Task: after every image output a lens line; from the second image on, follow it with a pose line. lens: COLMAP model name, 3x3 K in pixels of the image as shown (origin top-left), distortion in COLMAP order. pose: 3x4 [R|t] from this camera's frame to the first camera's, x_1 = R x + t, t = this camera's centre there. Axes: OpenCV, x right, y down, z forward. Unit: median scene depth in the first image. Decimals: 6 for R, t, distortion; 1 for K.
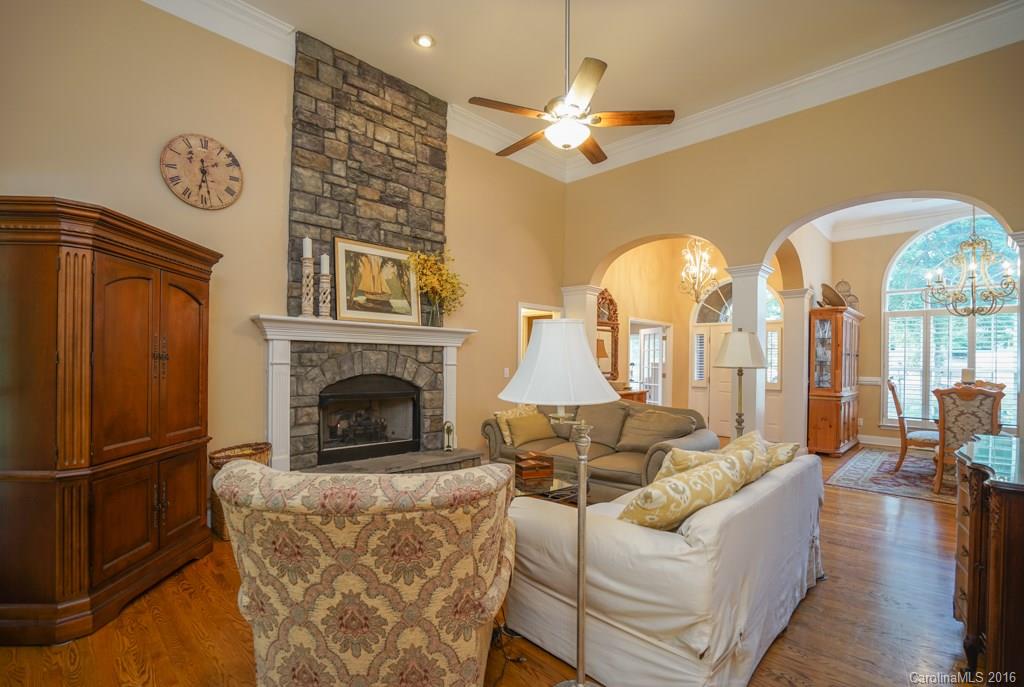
lens RADIAL K [[474.5, 0, 515.2], [0, 474.5, 359.2], [0, 0, 1]] dist [-0.061814, 0.024912]
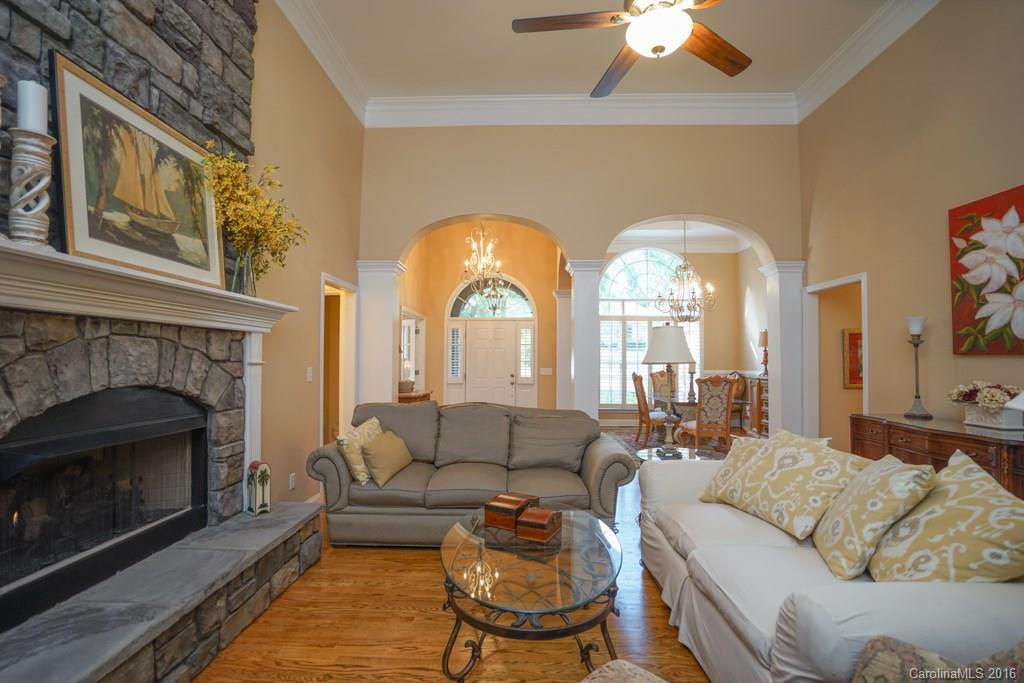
lens RADIAL K [[465.0, 0, 508.6], [0, 465.0, 346.2], [0, 0, 1]] dist [-0.064526, 0.023019]
pose [[0.735421, 0.012453, 0.677496, -0.318293], [-0.001218, 0.999854, -0.017056, -0.000868], [-0.677609, 0.011718, 0.735329, 0.412735]]
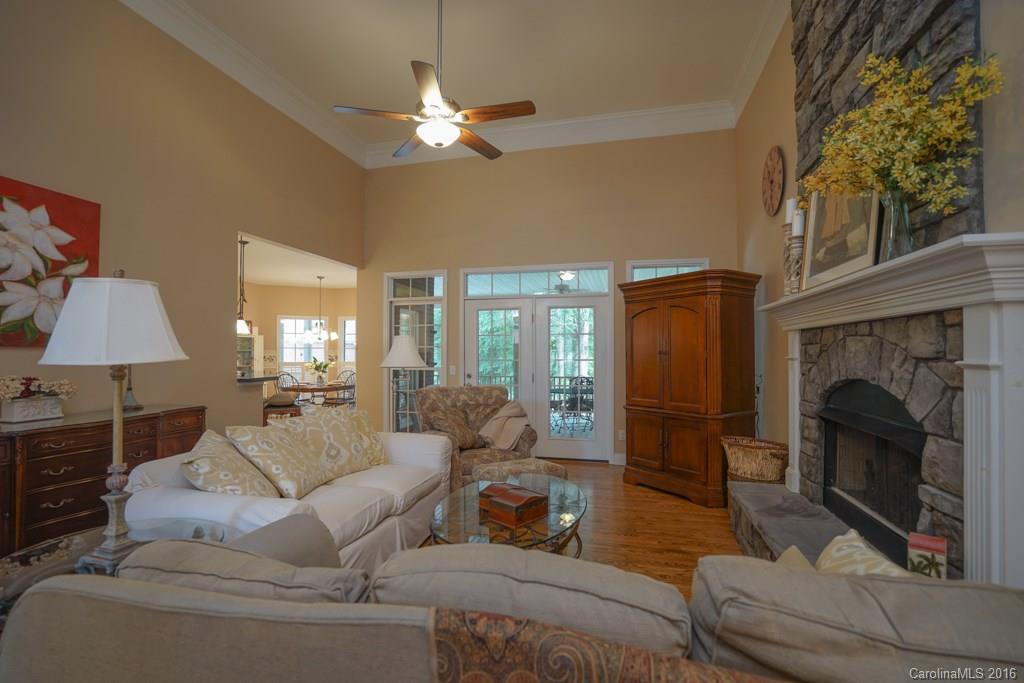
lens RADIAL K [[465.0, 0, 508.6], [0, 465.0, 346.2], [0, 0, 1]] dist [-0.064526, 0.023019]
pose [[-0.865848, -0.016932, -0.500020, 0.289913], [-0.006171, 0.999713, -0.023167, 0.008275], [0.500269, -0.016973, -0.865704, 1.211096]]
